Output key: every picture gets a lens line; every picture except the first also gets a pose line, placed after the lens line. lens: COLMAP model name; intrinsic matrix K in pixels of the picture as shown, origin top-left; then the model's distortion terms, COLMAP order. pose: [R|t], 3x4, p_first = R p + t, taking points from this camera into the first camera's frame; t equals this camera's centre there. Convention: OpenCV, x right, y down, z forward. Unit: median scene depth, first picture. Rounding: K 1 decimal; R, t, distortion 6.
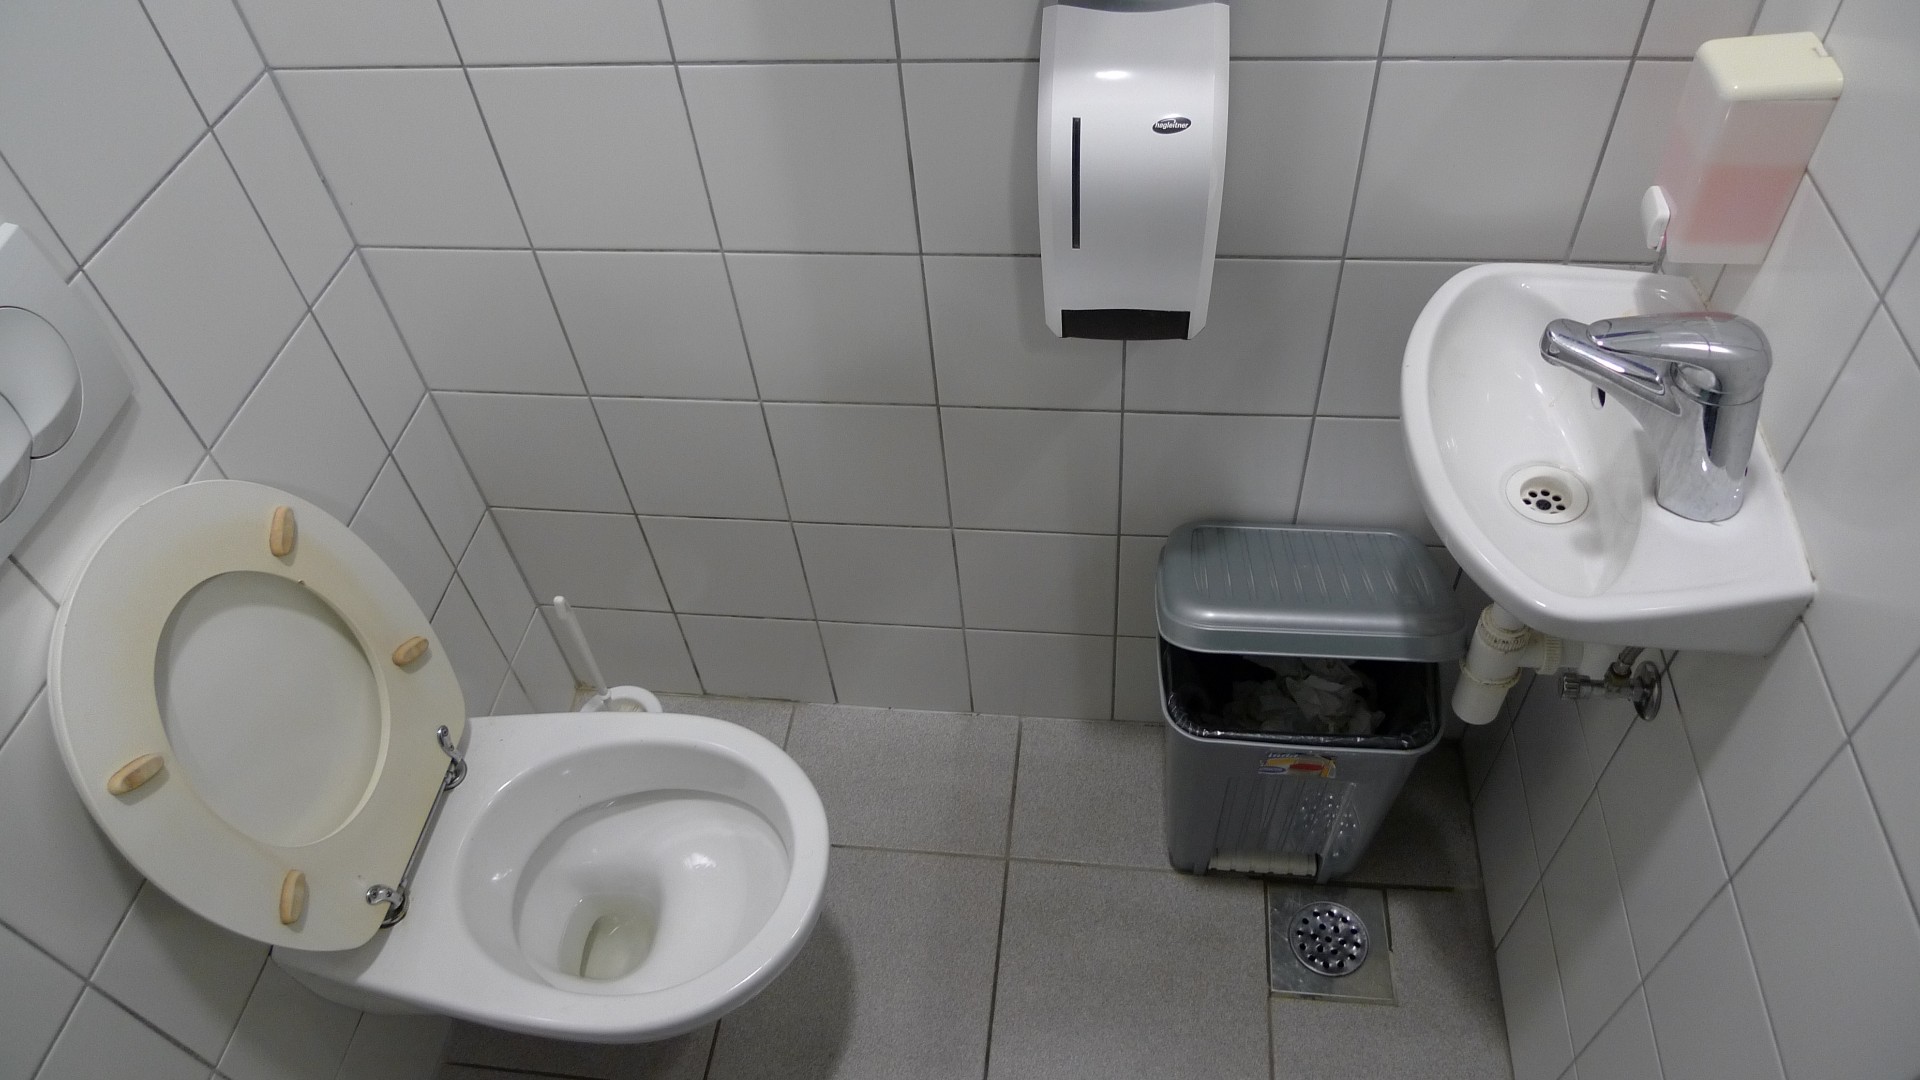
lens RADIAL K [[1269.8, 0, 958.3], [0, 1269.8, 543.6], [0, 0, 1]] dist [-0.034644, -0.003467]
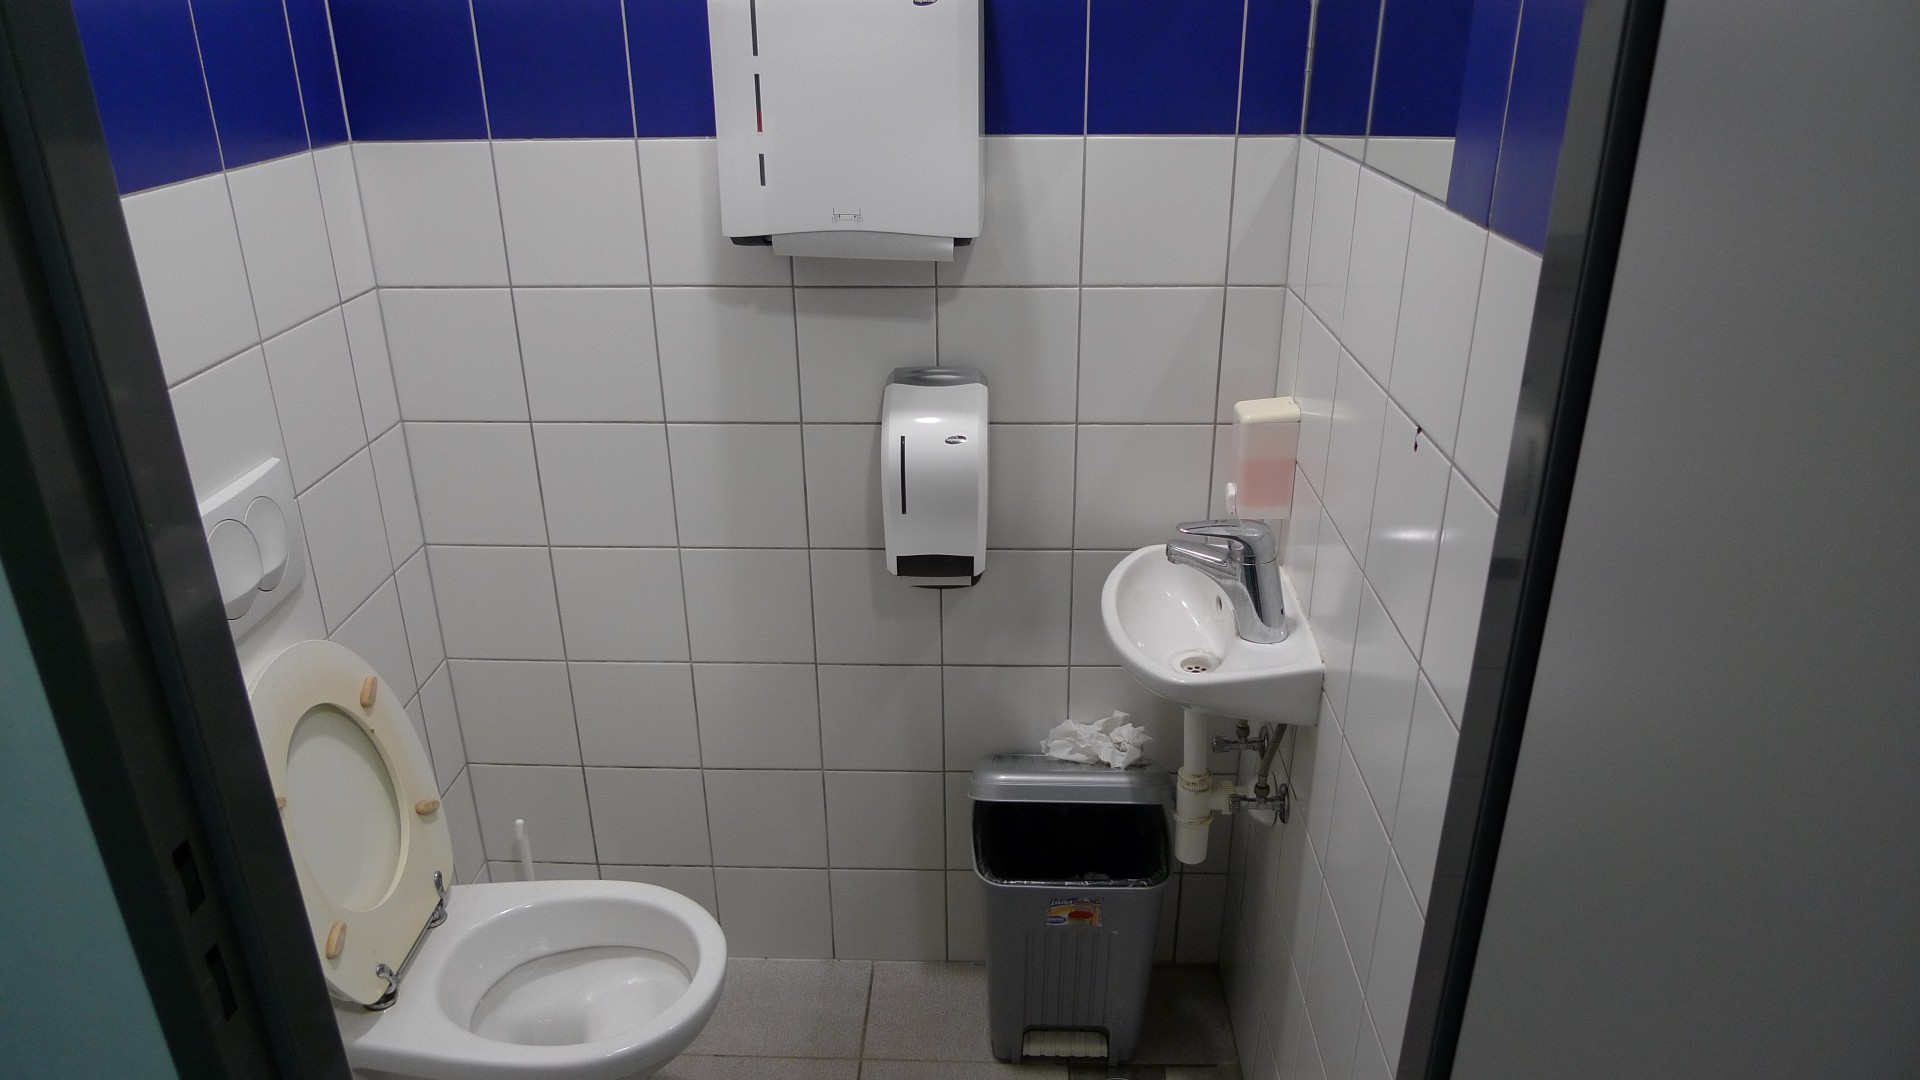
lens RADIAL K [[1269.8, 0, 957.9], [0, 1269.8, 535.4], [0, 0, 1]] dist [-0.034644, -0.003467]
pose [[0.994565, 0.024758, 0.101136, -0.005824], [0.020833, 0.904362, -0.426258, 0.466681], [-0.102017, 0.426048, 0.898930, -0.471069]]
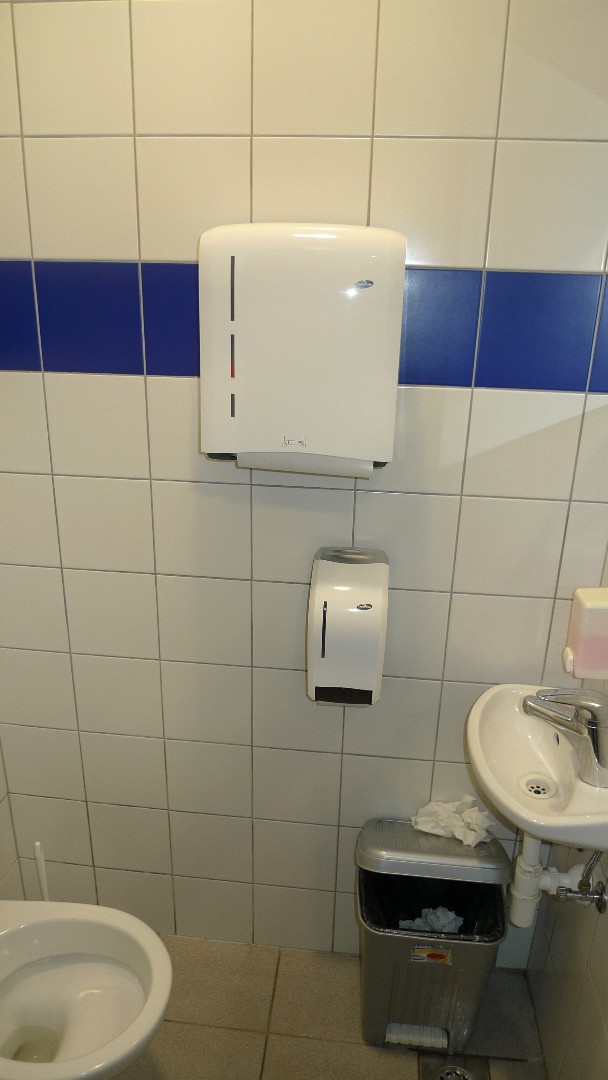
lens RADIAL K [[714.3, 0, 302.9], [0, 714.3, 540.7], [0, 0, 1]] dist [-0.034644, -0.003467]
pose [[0.995474, 0.083902, 0.044630, -0.016803], [-0.052102, 0.874590, -0.482055, 0.183754], [-0.079479, 0.477548, 0.875003, -0.202809]]
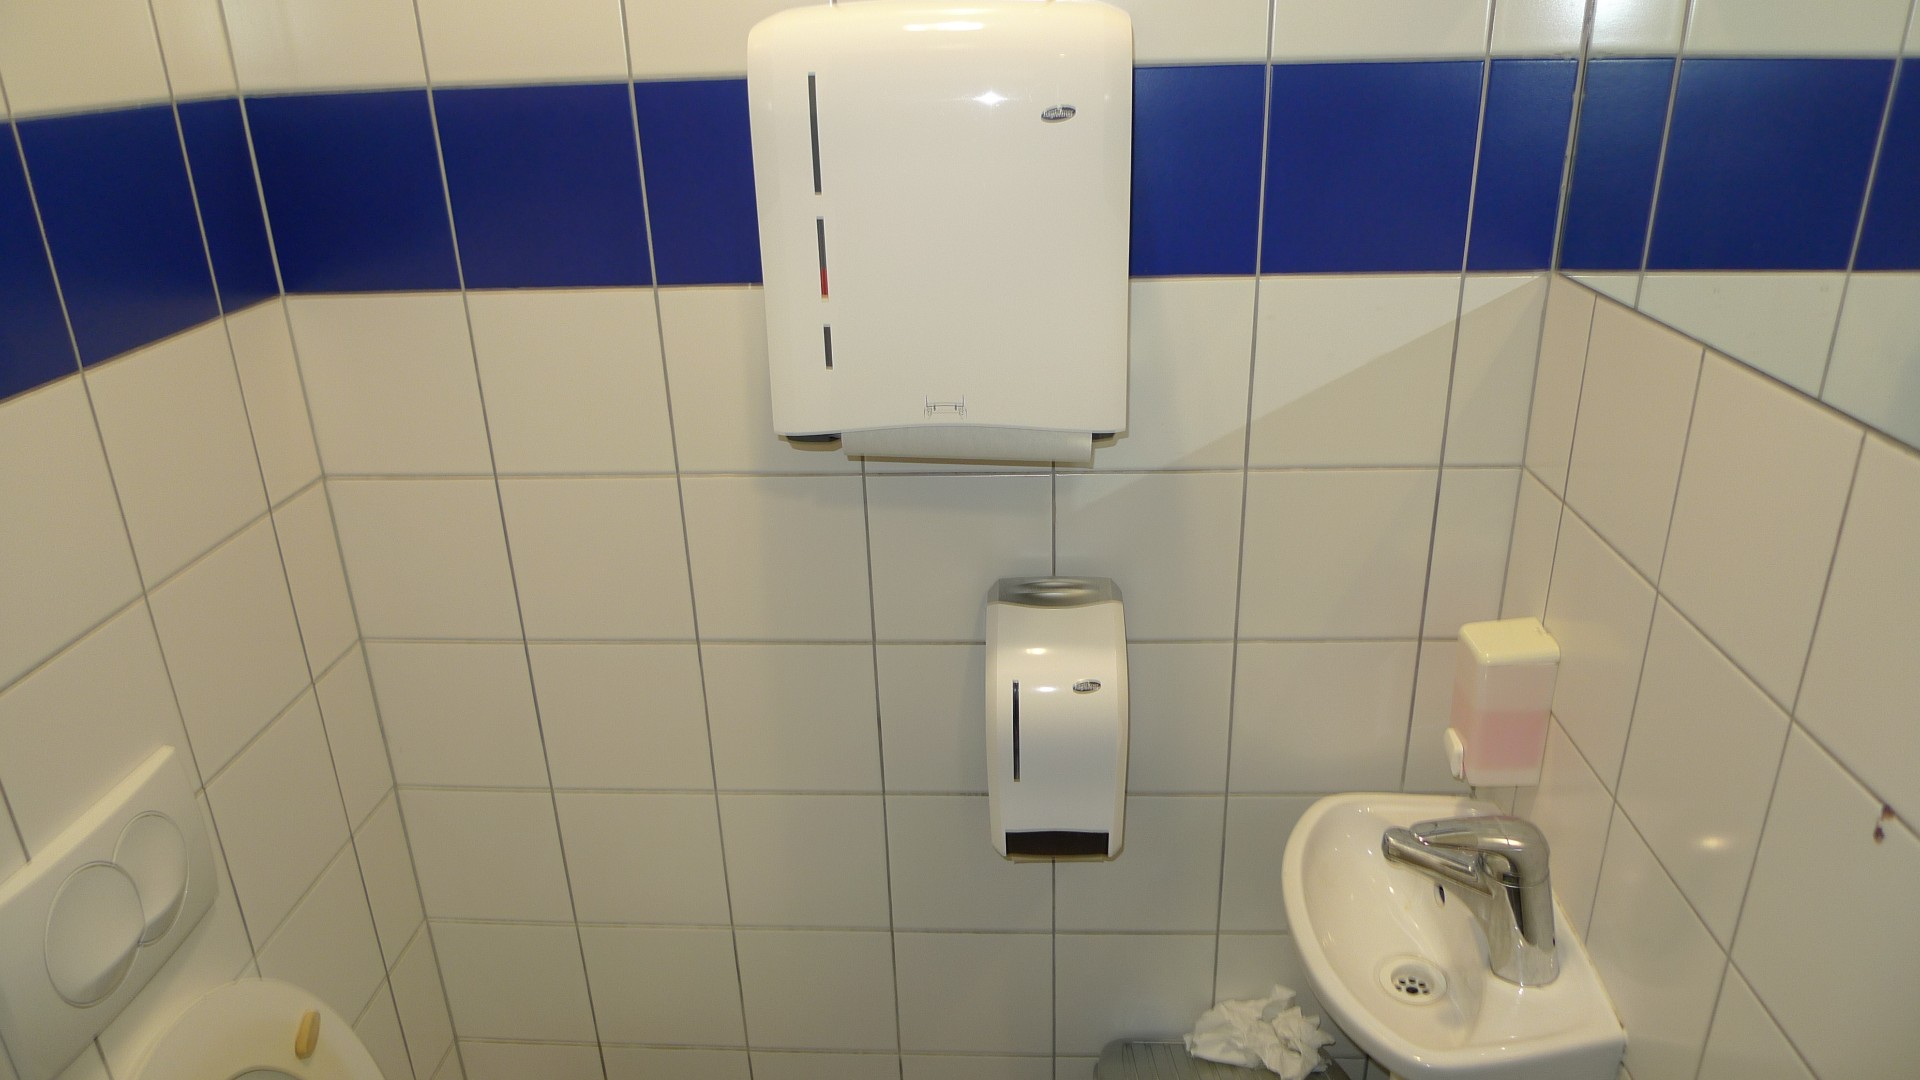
lens RADIAL K [[1269.8, 0, 958.7], [0, 1269.8, 529.7], [0, 0, 1]] dist [-0.034644, -0.003467]
pose [[0.997042, 0.014737, 0.075427, -0.057804], [0.020646, 0.894004, -0.447584, 0.098086], [-0.074028, 0.447817, 0.891055, -0.215159]]
